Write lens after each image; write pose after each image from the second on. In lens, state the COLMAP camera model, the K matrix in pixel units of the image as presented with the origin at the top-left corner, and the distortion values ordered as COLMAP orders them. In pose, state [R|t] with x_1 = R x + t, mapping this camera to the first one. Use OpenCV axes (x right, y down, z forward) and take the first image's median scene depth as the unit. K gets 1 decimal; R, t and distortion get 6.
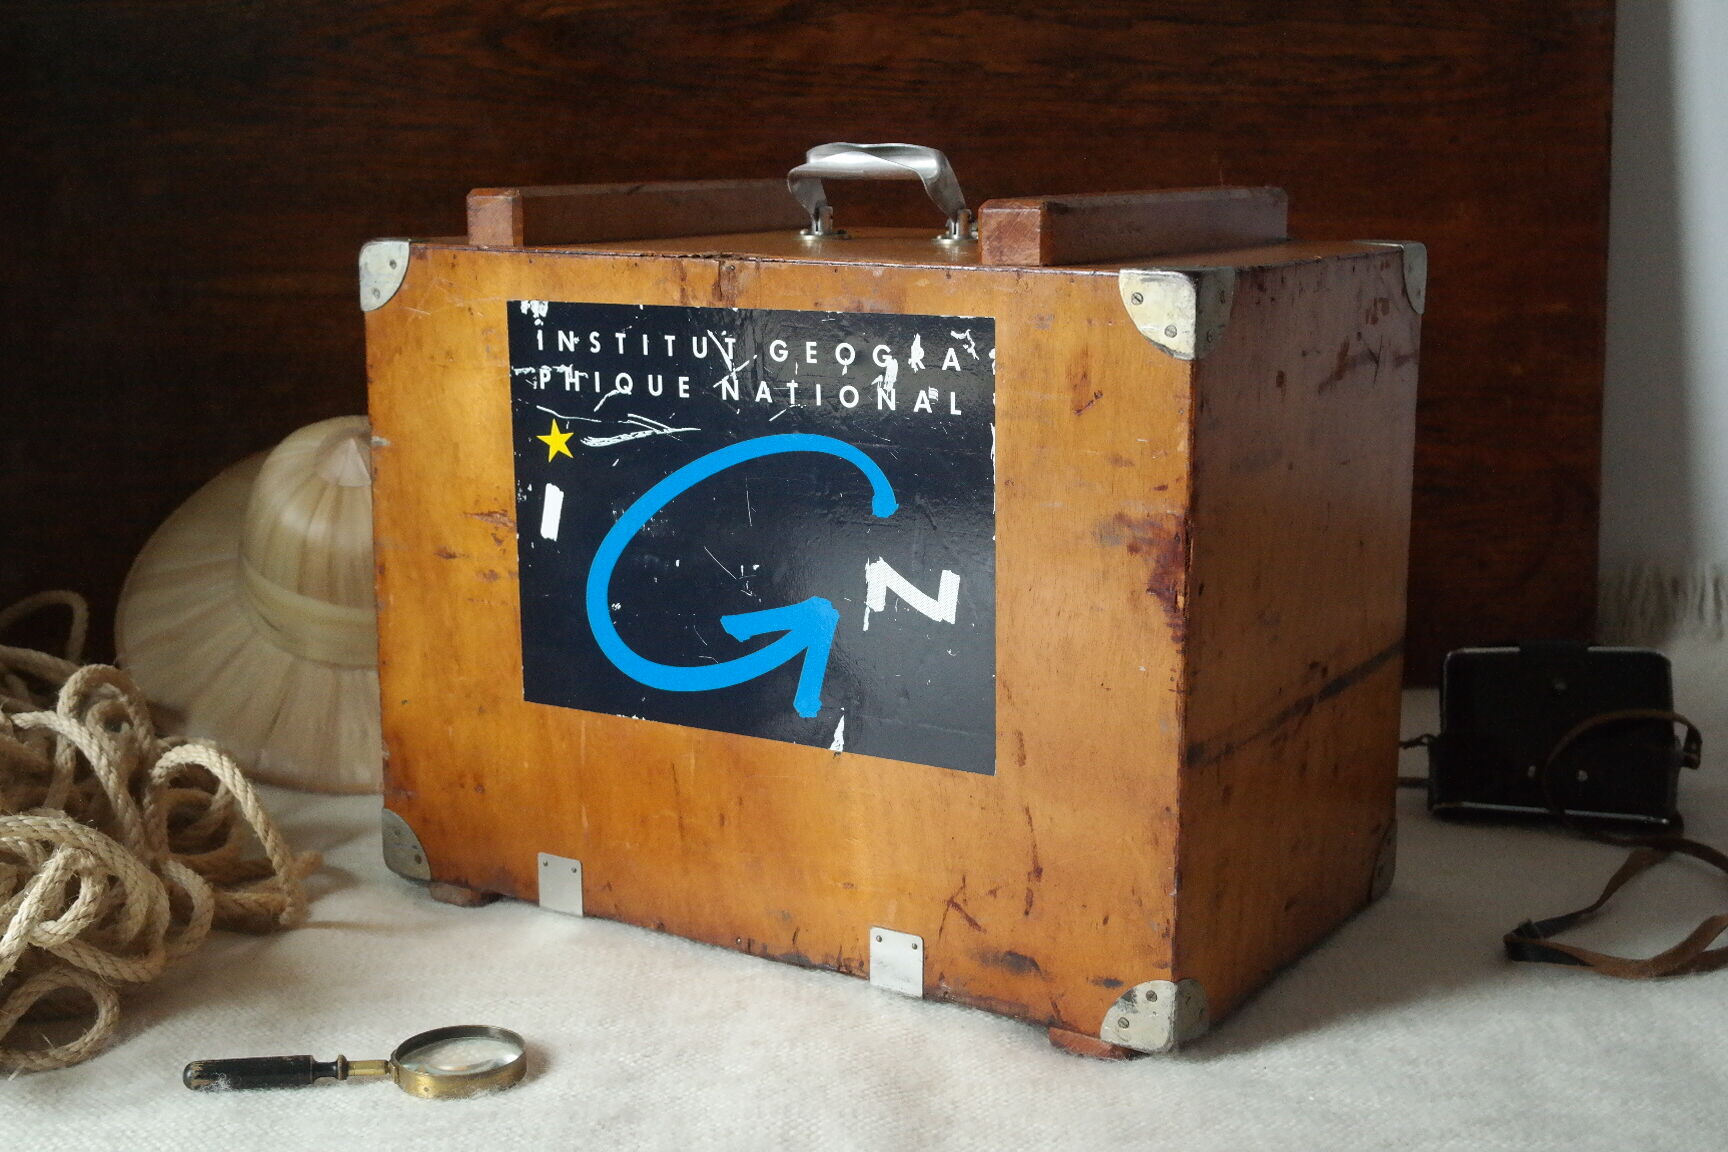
lens RADIAL K [[2278.0, 0, 851.9], [0, 2278.0, 583.2], [0, 0, 1]] dist [-0.006290, 0.000000]
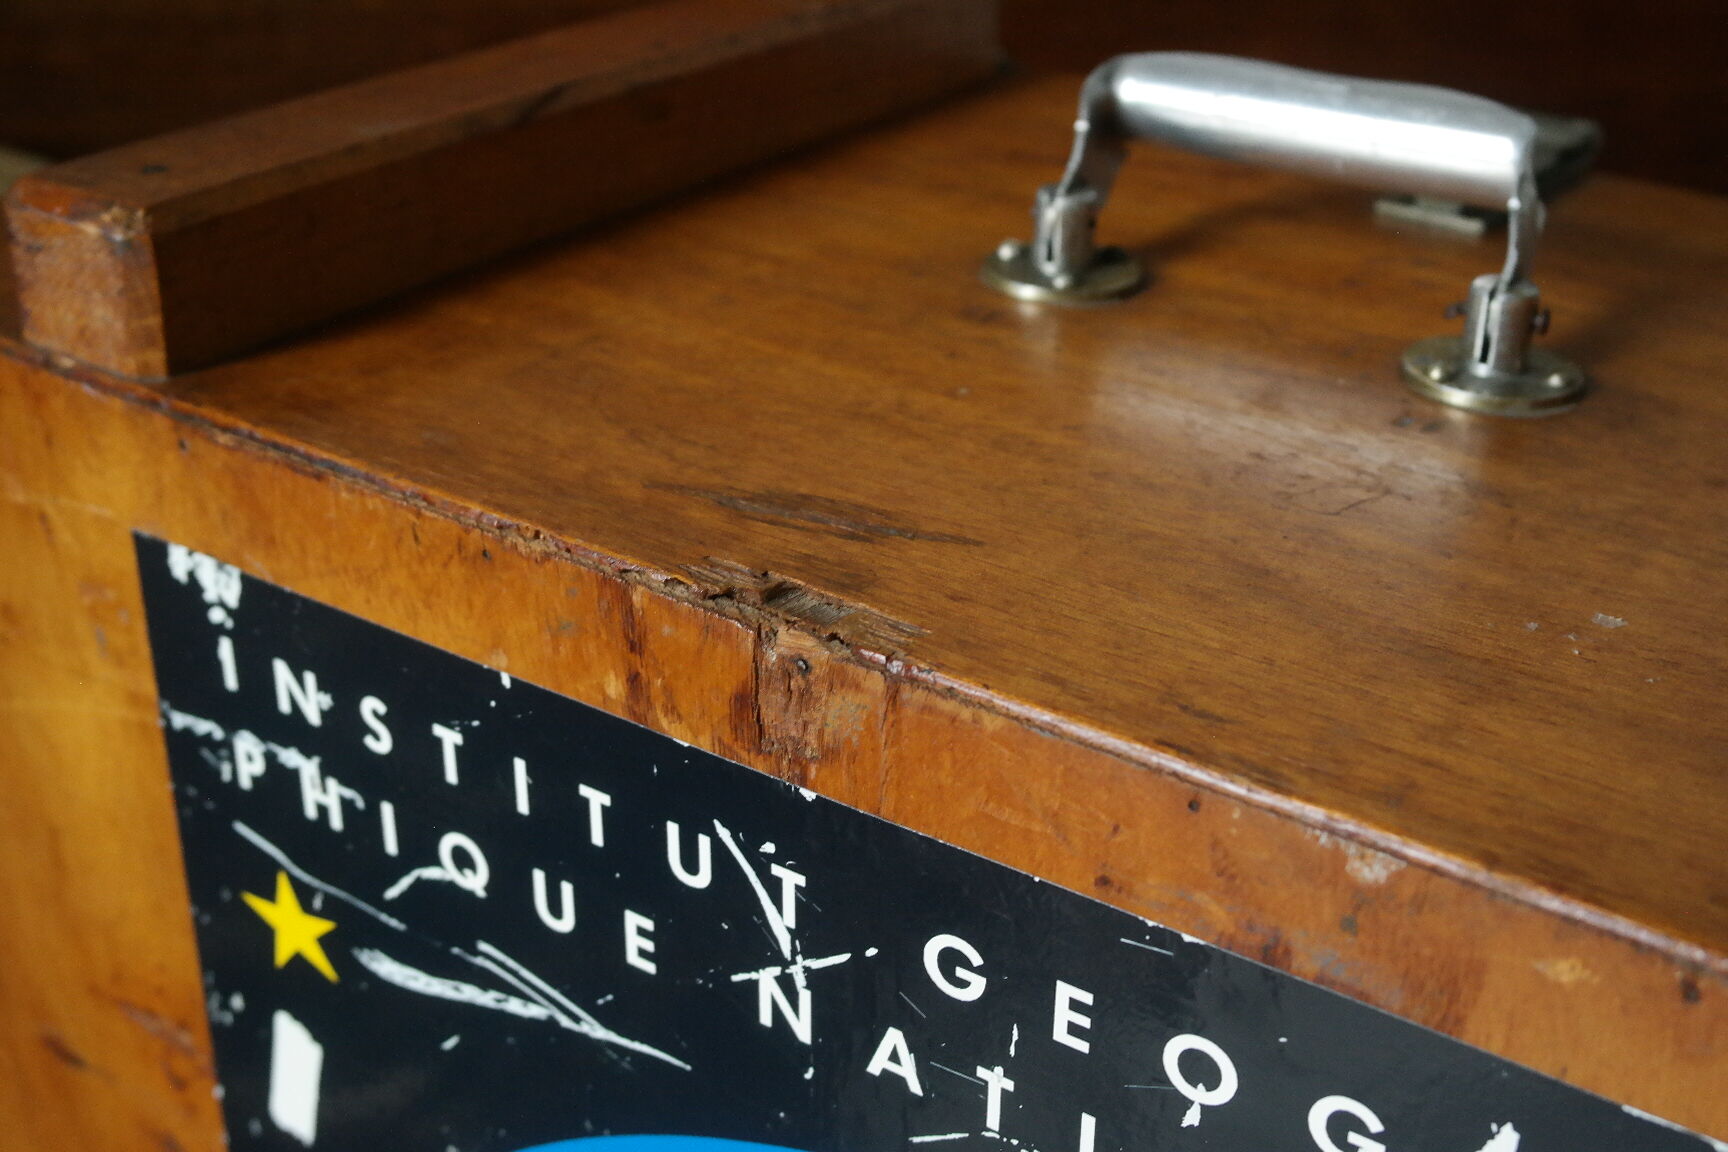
lens RADIAL K [[2278.0, 0, 862.1], [0, 2278.0, 581.4], [0, 0, 1]] dist [-0.006290, 0.000000]
pose [[0.999003, 0.037990, -0.023454, -0.036773], [-0.030762, 0.966429, 0.255084, -0.210561], [0.032357, -0.254108, 0.966634, 0.693420]]
